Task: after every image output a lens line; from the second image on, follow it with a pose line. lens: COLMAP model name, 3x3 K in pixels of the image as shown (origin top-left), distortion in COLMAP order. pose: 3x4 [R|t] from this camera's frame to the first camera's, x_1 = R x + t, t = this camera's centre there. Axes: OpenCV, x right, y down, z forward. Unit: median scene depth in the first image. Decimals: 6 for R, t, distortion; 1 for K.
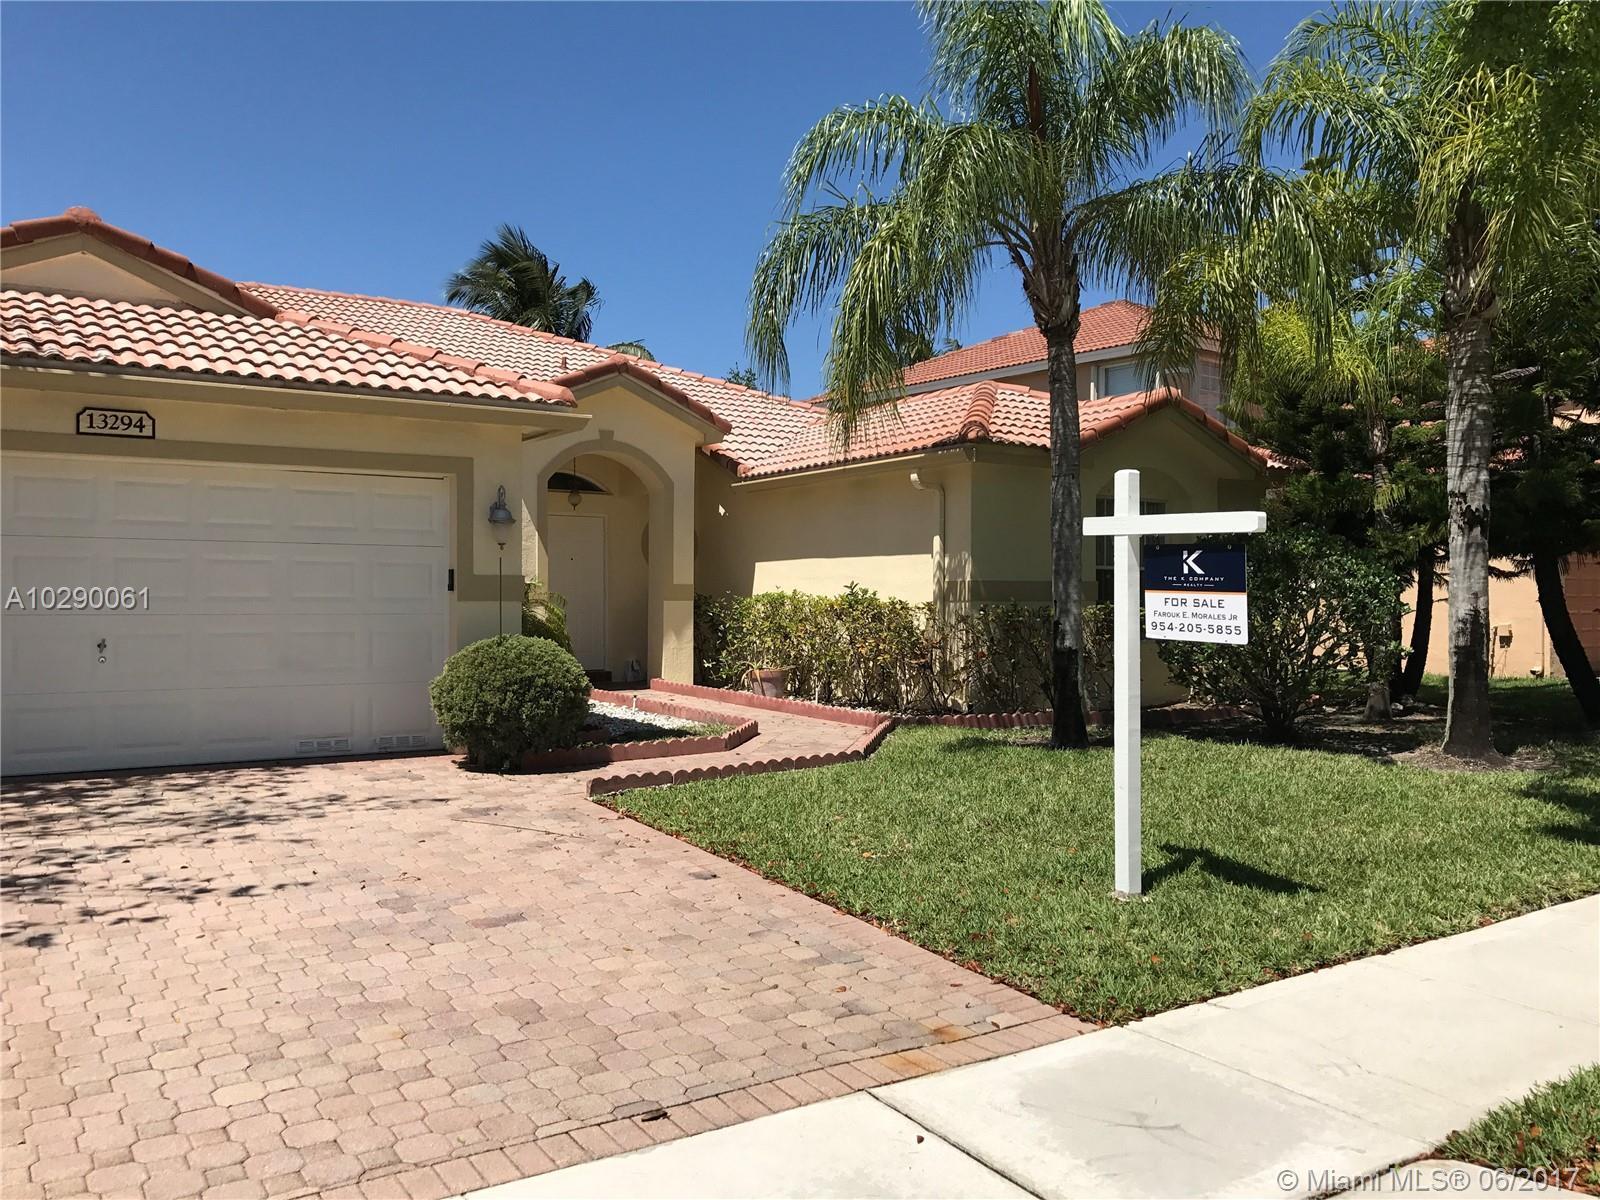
lens RADIAL K [[1339.0, 0, 800.0], [0, 1339.0, 600.0], [0, 0, 1]] dist [0.114657, -0.155974]
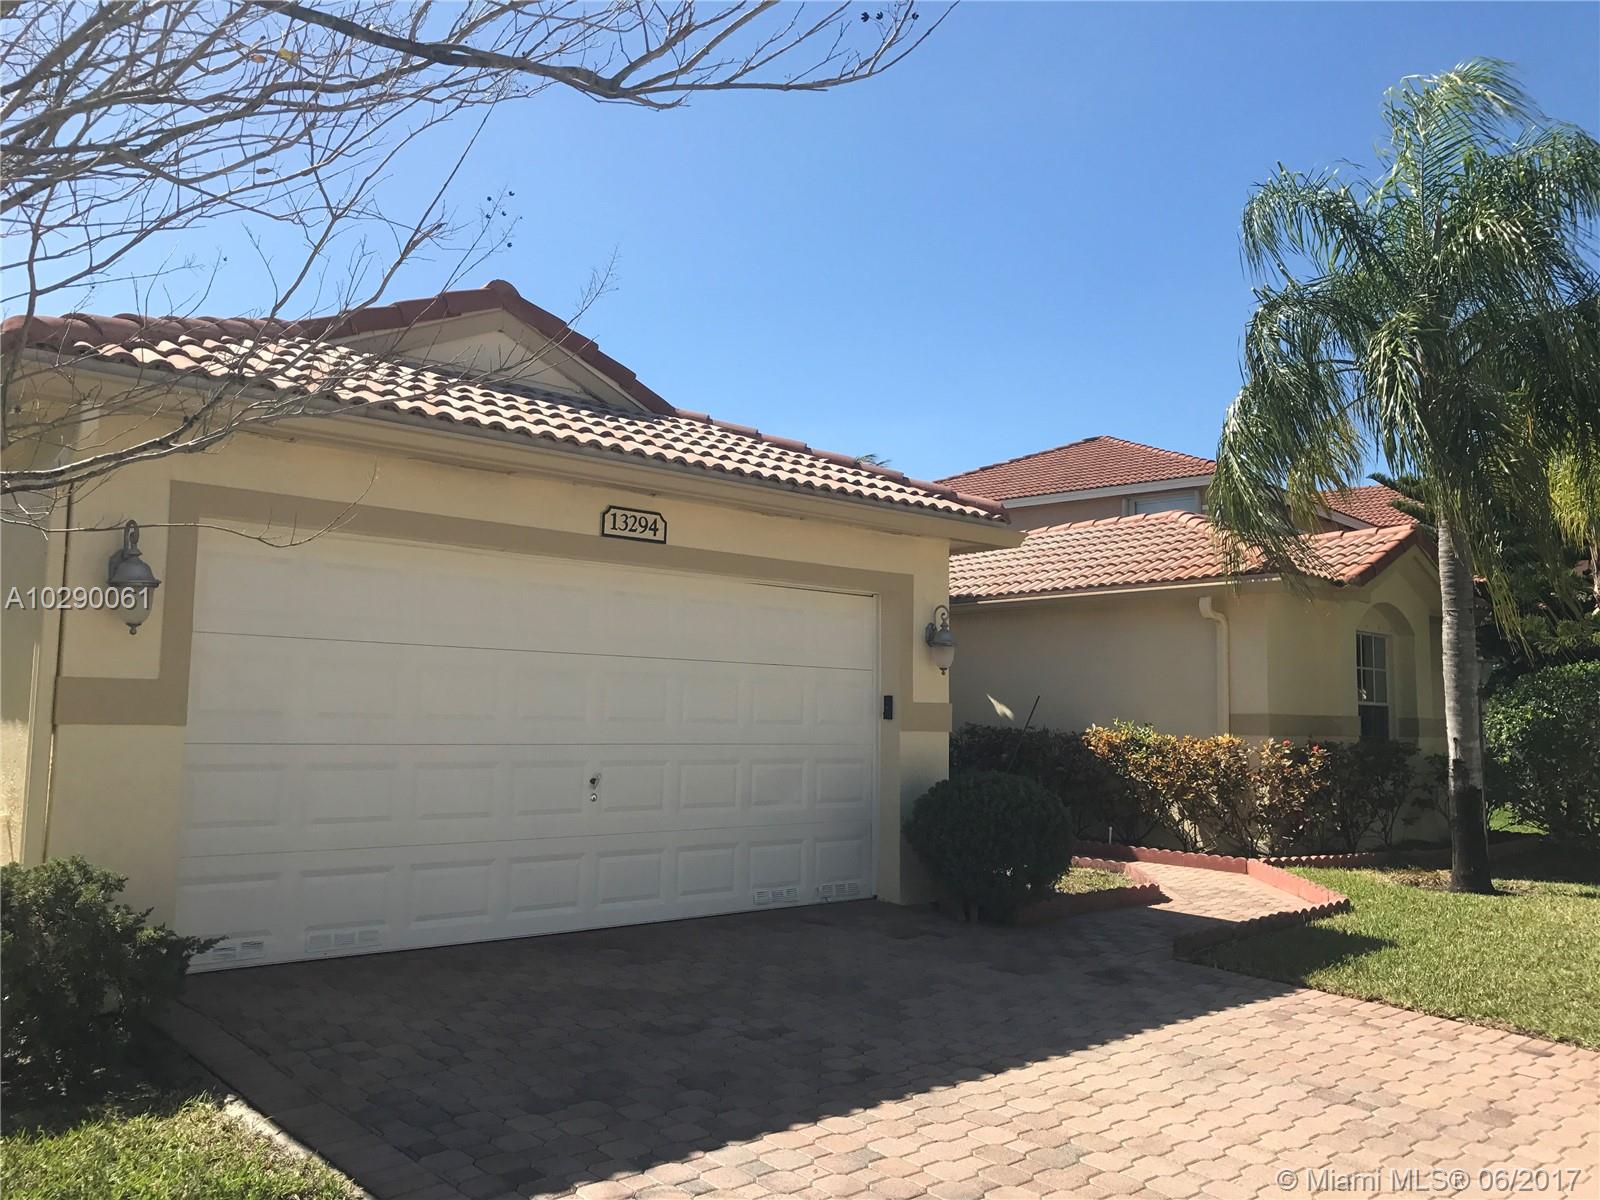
lens RADIAL K [[1339.0, 0, 800.0], [0, 1339.0, 600.0], [0, 0, 1]] dist [0.114657, -0.155974]
pose [[0.980697, 0.024581, 0.193980, -0.553126], [-0.006836, 0.995770, -0.091622, -0.003316], [-0.195412, 0.088527, 0.976718, 0.140126]]
